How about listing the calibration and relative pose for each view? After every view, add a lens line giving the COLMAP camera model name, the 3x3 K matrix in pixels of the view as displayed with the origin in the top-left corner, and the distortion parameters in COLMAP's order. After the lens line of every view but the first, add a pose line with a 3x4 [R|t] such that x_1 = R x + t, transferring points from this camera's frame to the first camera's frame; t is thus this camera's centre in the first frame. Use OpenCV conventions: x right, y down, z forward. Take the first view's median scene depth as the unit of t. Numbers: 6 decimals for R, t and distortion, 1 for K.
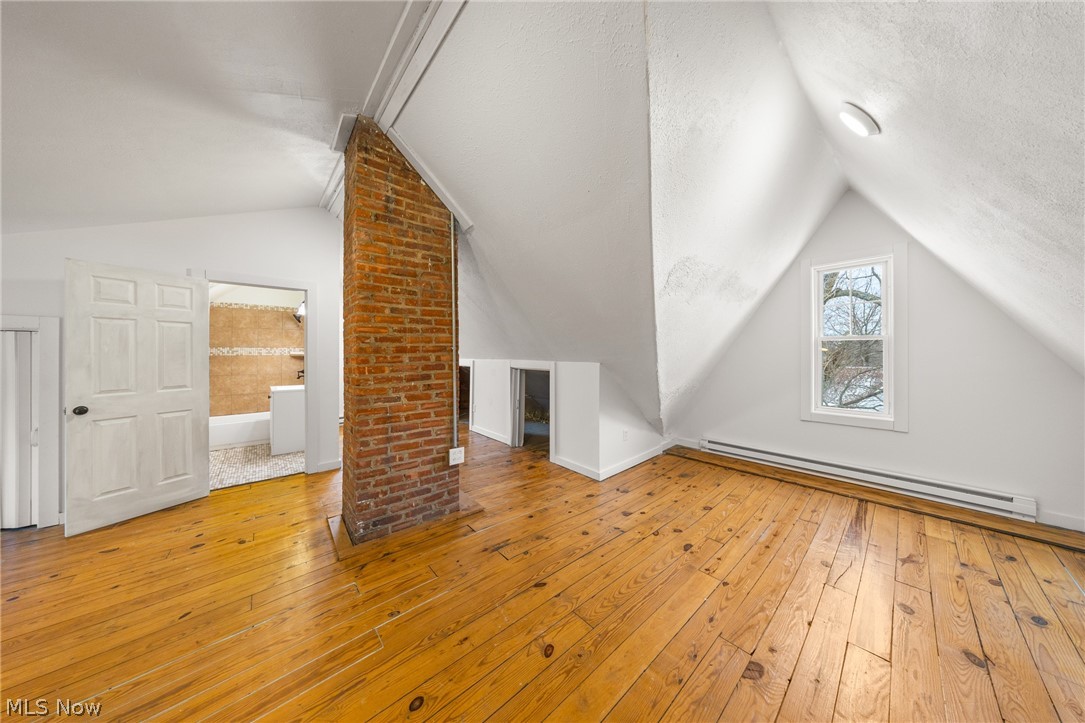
lens RADIAL K [[320.6, 0, 544.1], [0, 320.6, 358.7], [0, 0, 1]] dist [-0.001912, -0.000123]
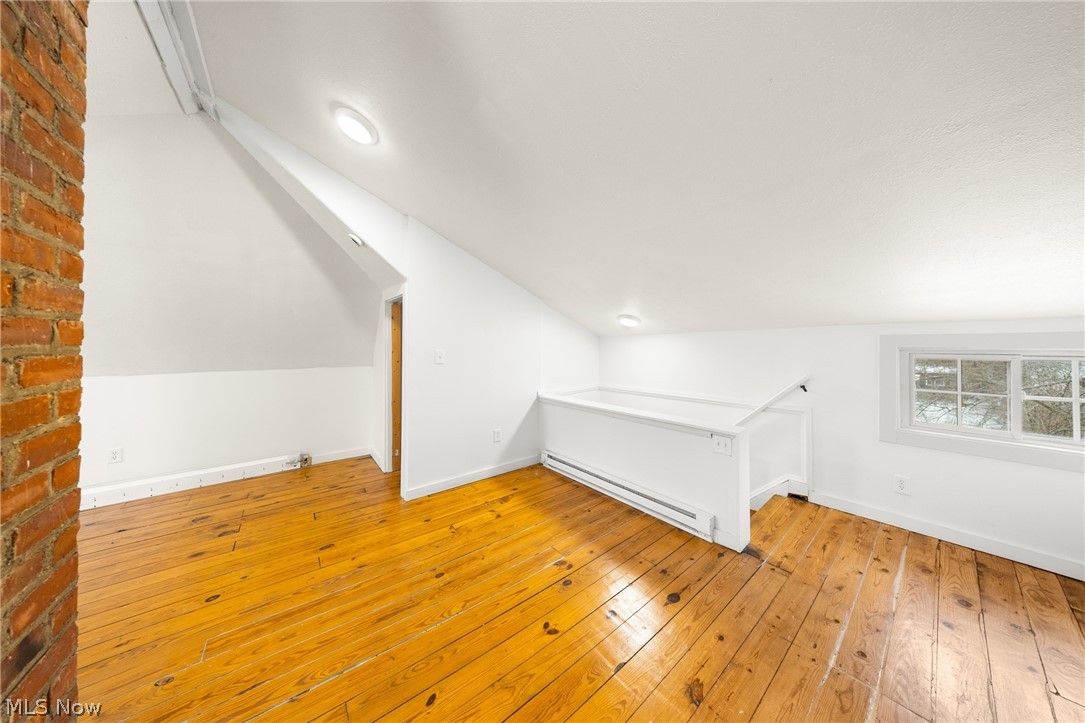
lens RADIAL K [[320.6, 0, 541.5], [0, 320.6, 353.3], [0, 0, 1]] dist [-0.001912, -0.000123]
pose [[-0.998461, 0.005545, 0.055185, -1.661340], [0.005518, 0.999985, -0.000641, 0.013728], [-0.055187, -0.000336, -0.998476, 2.007420]]
